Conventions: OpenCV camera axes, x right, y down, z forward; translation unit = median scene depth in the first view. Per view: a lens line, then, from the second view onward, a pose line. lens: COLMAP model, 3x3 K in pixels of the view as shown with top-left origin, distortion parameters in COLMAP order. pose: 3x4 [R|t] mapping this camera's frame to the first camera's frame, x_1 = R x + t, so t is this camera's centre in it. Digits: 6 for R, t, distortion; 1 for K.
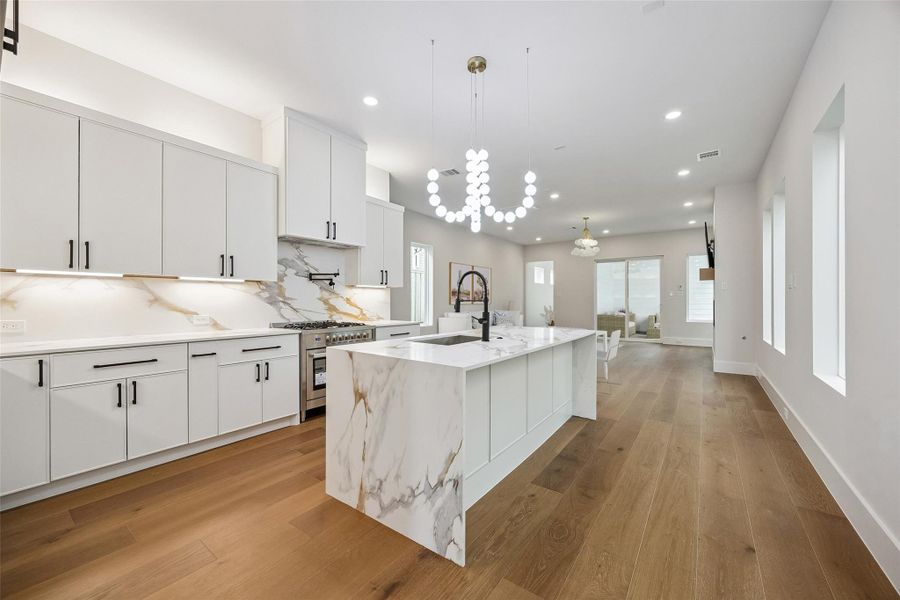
lens RADIAL K [[351.8, 0, 449.5], [0, 351.8, 300.3], [0, 0, 1]] dist [0.004038, 0.000152]
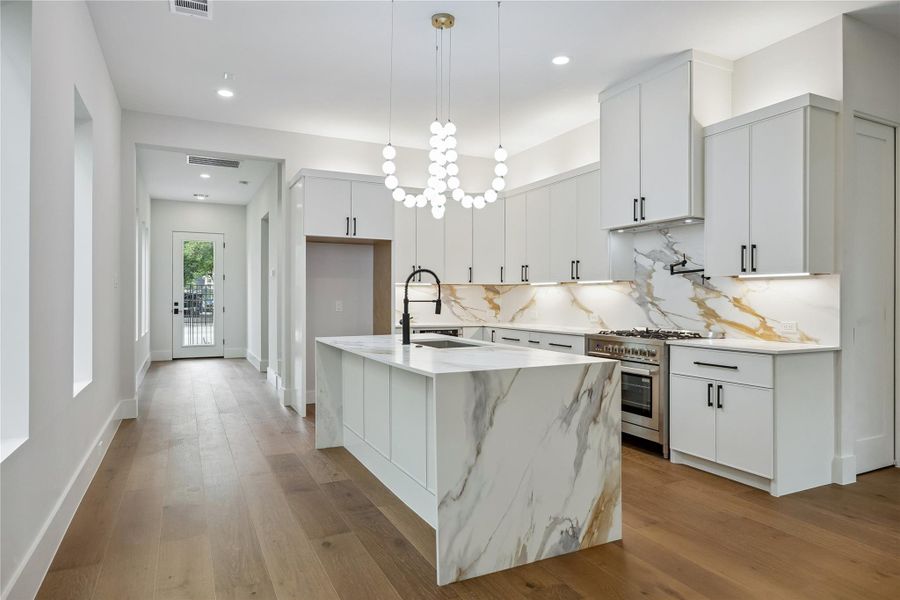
lens RADIAL K [[540.7, 0, 449.7], [0, 540.7, 299.6], [0, 0, 1]] dist [-0.007819, -0.001177]
pose [[-0.464577, -0.002137, -0.885530, 0.860485], [-0.004223, 0.999991, -0.000198, -0.001364], [0.885523, 0.003648, -0.464582, 1.147395]]
